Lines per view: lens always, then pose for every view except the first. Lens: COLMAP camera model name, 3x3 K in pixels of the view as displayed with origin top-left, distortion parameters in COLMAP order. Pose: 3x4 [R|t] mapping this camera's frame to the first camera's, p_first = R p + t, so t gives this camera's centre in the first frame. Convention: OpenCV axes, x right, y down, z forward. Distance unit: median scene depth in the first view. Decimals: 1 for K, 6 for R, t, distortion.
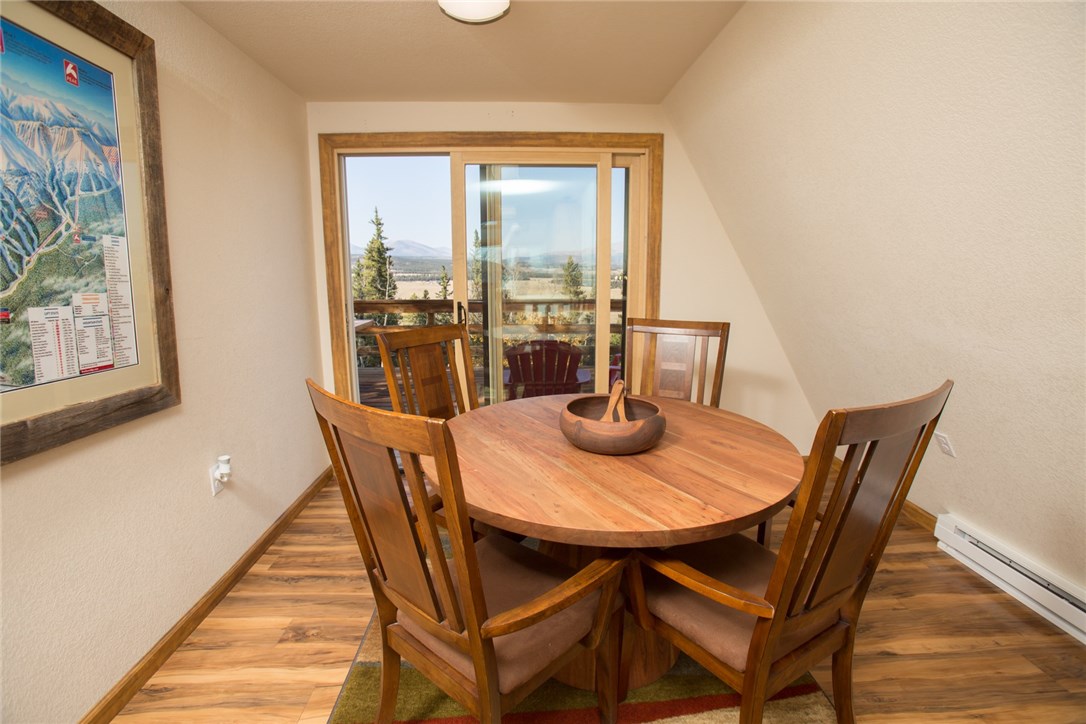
lens RADIAL K [[499.7, 0, 535.2], [0, 499.7, 355.9], [0, 0, 1]] dist [-0.067956, 0.027913]
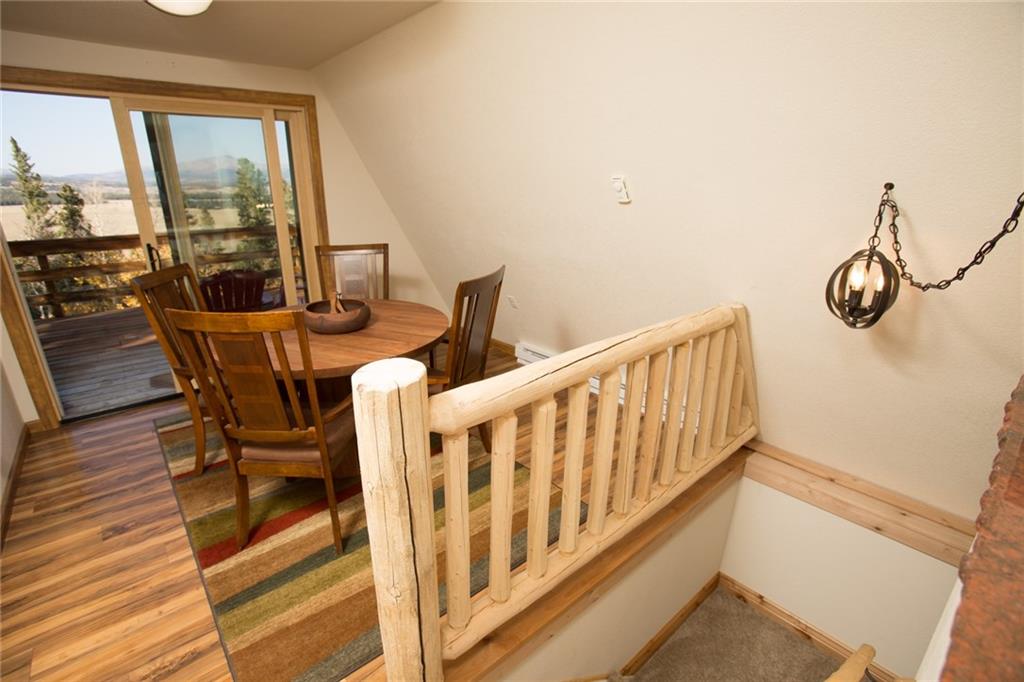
lens RADIAL K [[471.2, 0, 504.6], [0, 471.2, 335.3], [0, 0, 1]] dist [-0.067956, 0.027913]
pose [[0.776888, -0.189760, 0.600364, -0.229089], [0.107352, 0.979463, 0.170667, 0.000875], [-0.620420, -0.068138, 0.781304, -0.330863]]
